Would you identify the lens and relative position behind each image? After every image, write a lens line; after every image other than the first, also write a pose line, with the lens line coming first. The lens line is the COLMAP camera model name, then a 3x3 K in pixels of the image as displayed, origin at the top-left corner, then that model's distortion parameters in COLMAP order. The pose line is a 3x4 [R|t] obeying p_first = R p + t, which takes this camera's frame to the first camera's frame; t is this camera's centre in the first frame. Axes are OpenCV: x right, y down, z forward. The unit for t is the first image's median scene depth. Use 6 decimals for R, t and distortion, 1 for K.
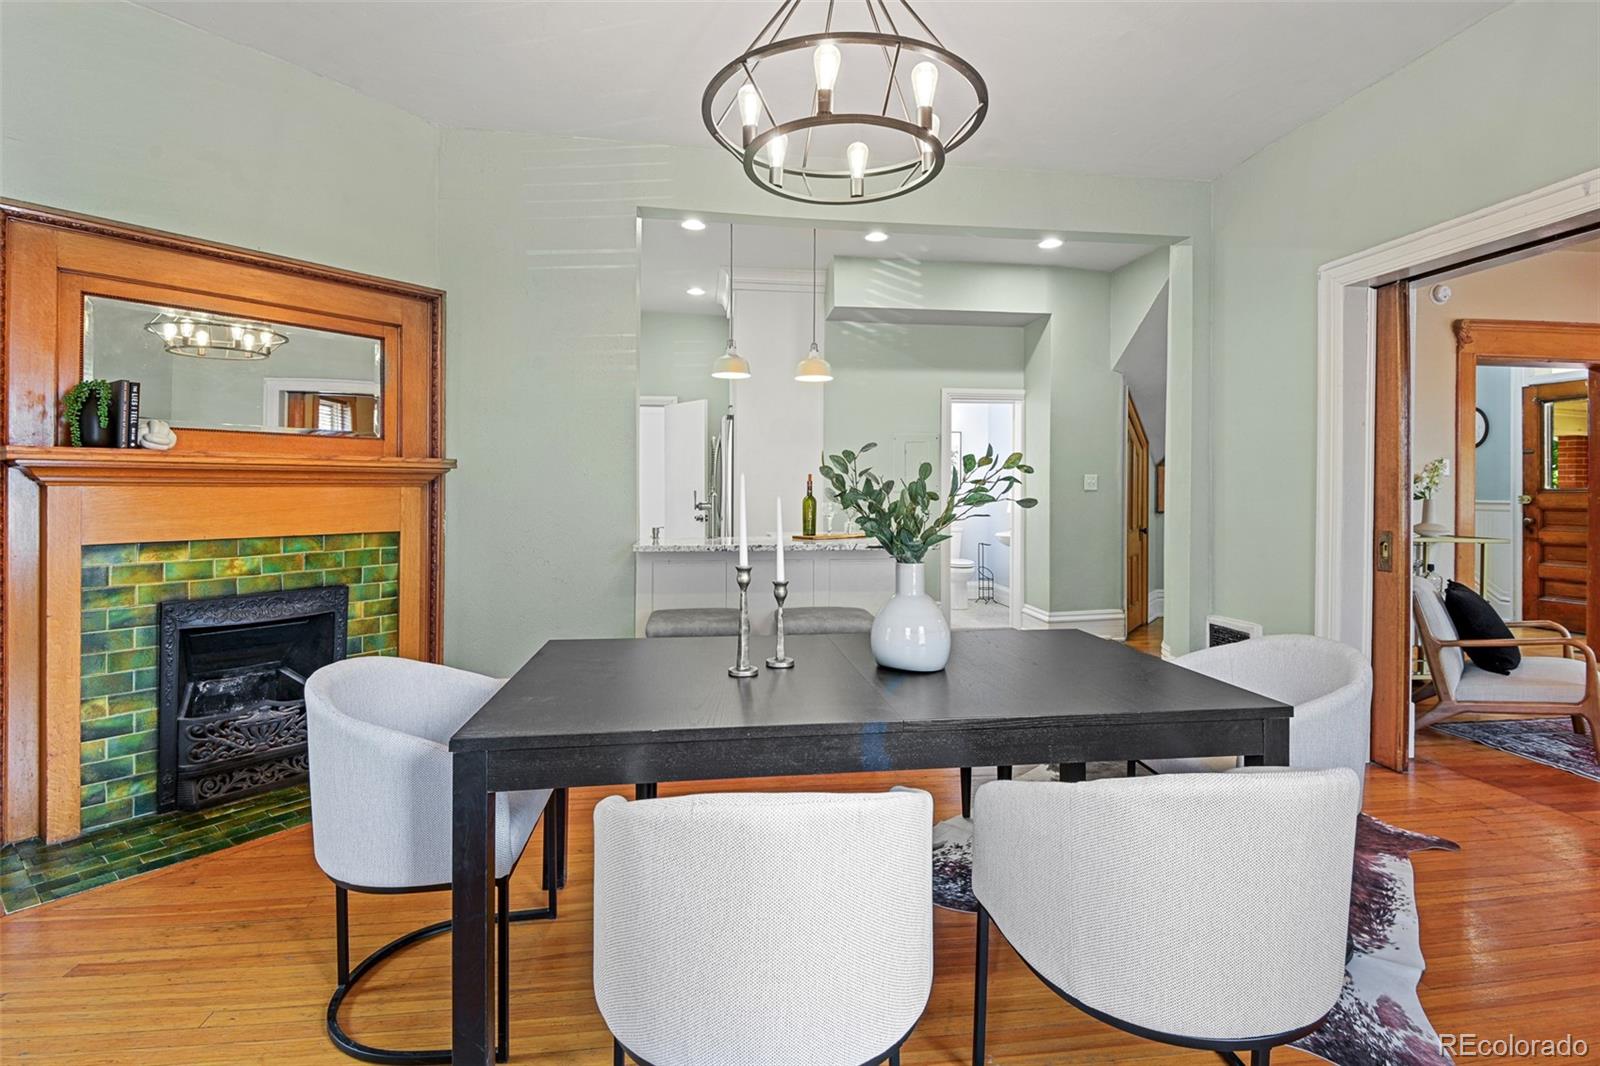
lens RADIAL K [[747.5, 0, 794.7], [0, 747.5, 491.2], [0, 0, 1]] dist [0.022548, -0.019405]
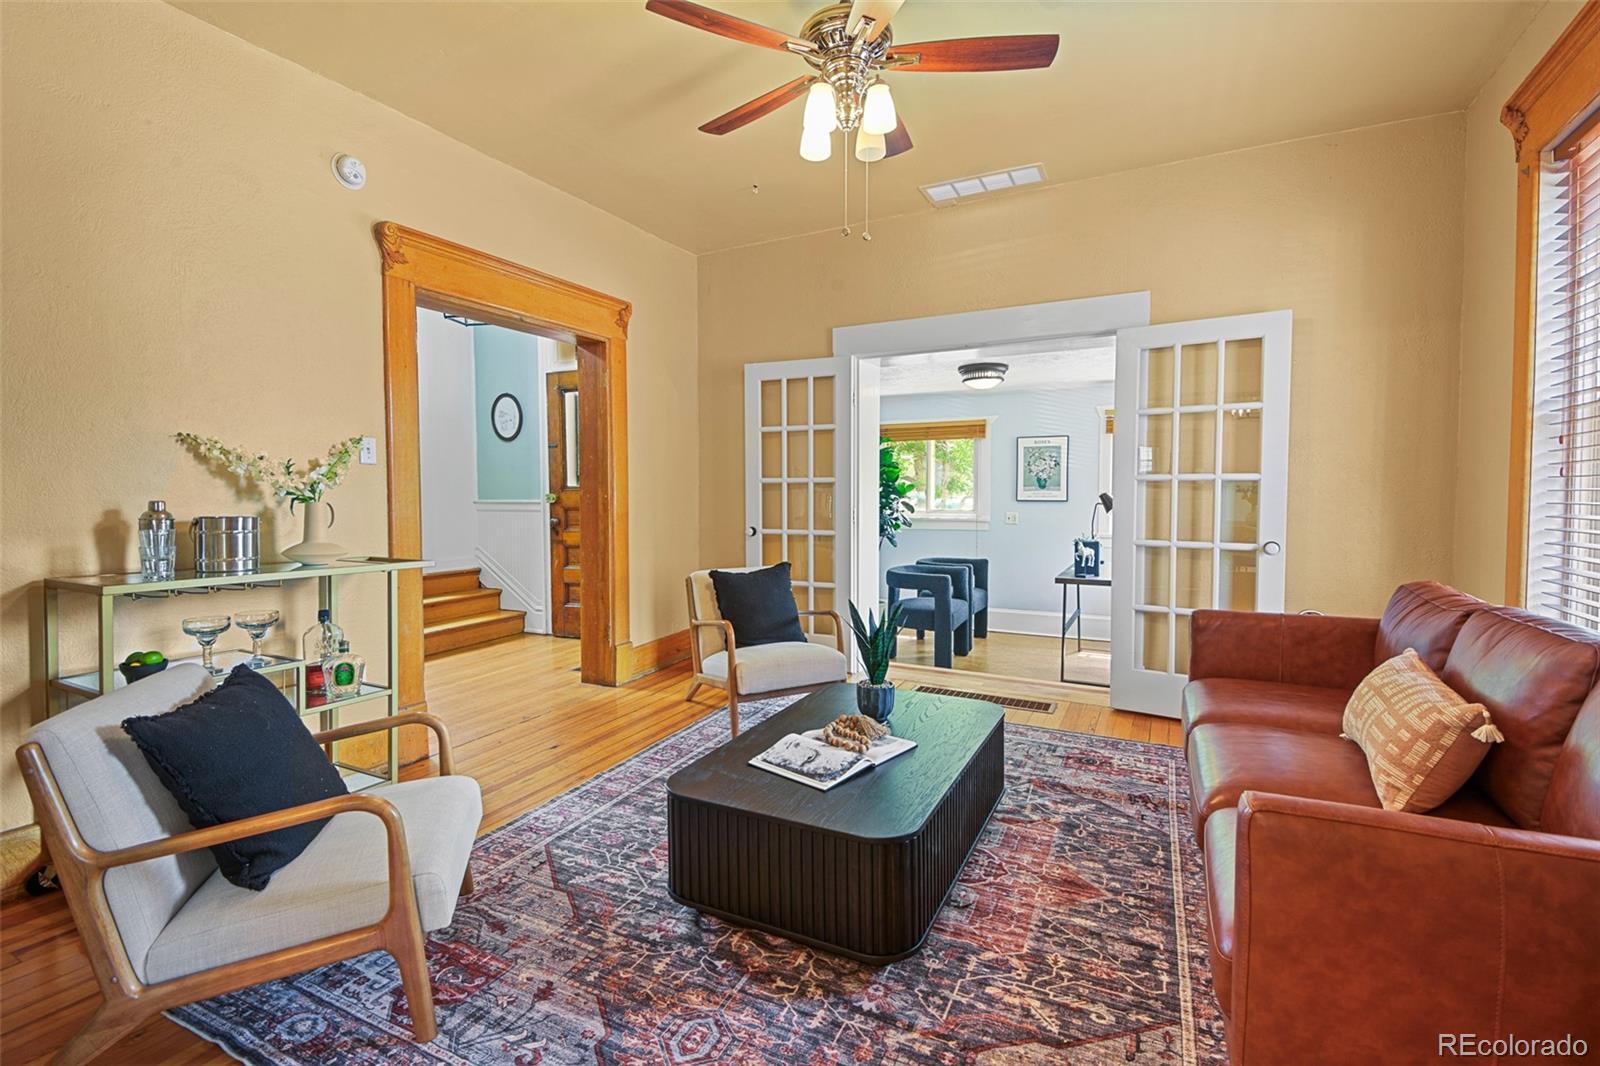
lens RADIAL K [[724.1, 0, 795.1], [0, 724.1, 514.7], [0, 0, 1]] dist [0.052630, -0.036932]
pose [[0.563953, -0.032792, 0.825156, 0.436095], [0.007780, 0.999378, 0.034399, 0.003209], [-0.825770, -0.012979, 0.563857, 0.274300]]
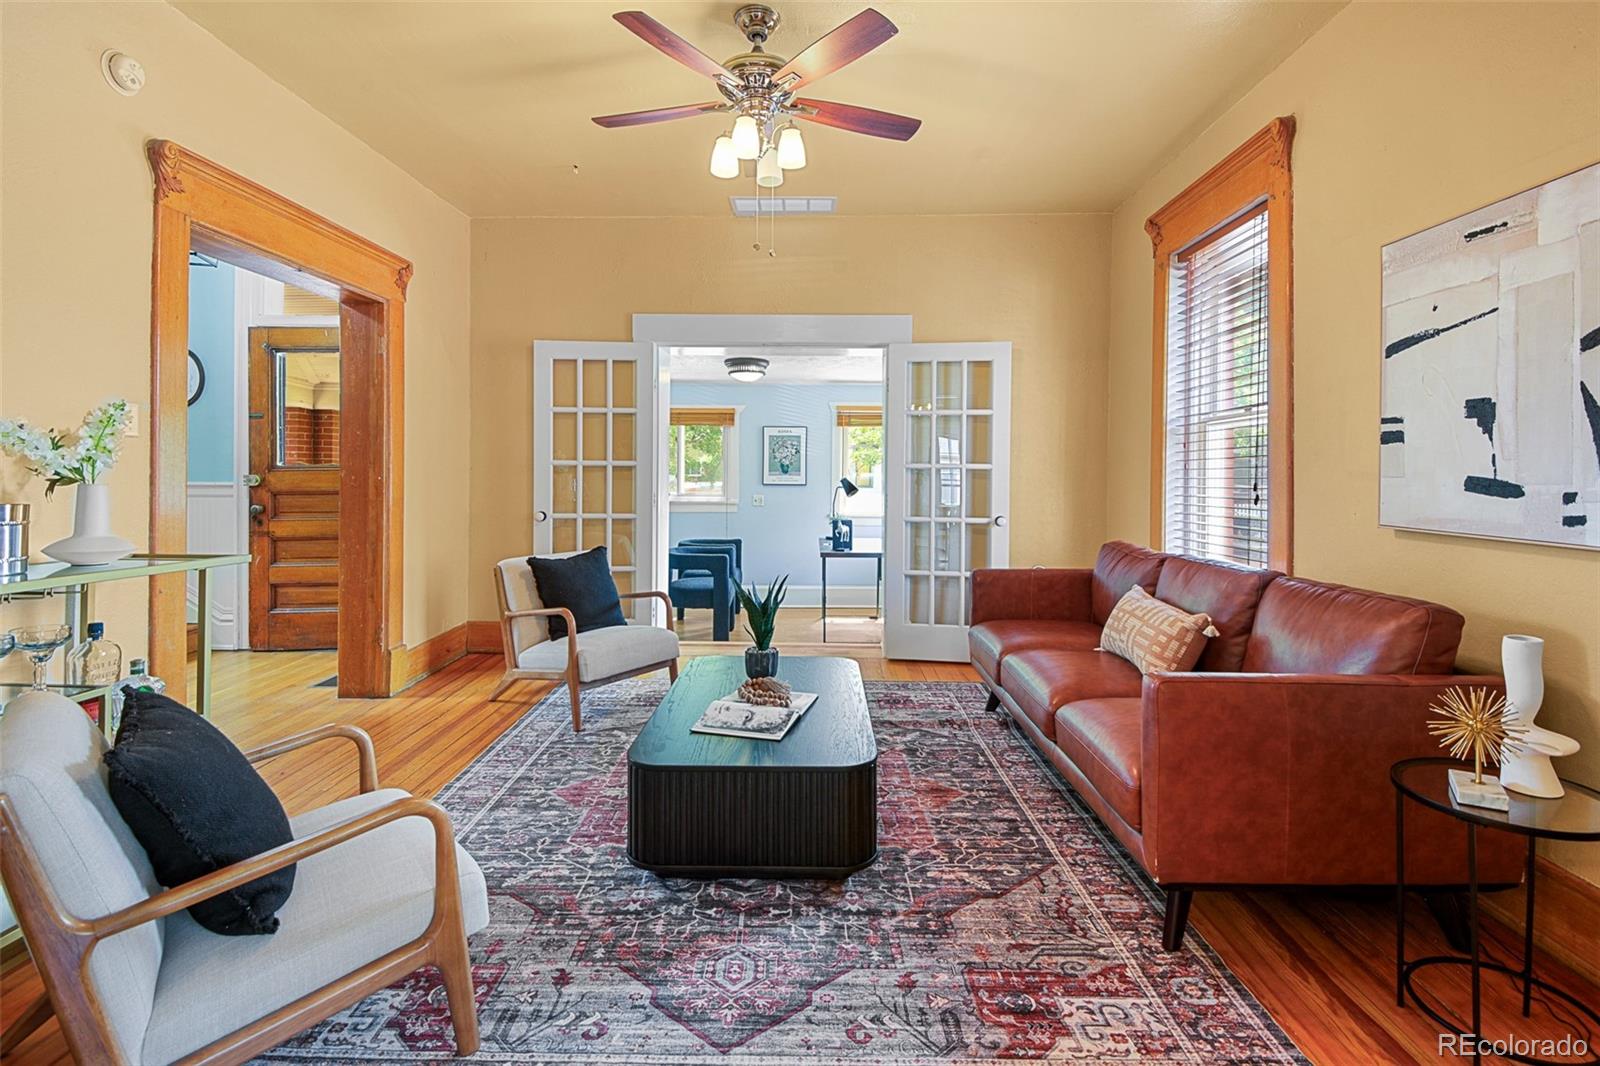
lens RADIAL K [[738.2, 0, 801.0], [0, 738.2, 473.7], [0, 0, 1]] dist [0.059883, -0.036406]
pose [[0.148406, -0.001911, 0.988925, 0.339247], [-0.002059, 0.999995, 0.002242, 0.002002], [-0.988924, -0.002369, 0.148402, 0.377911]]
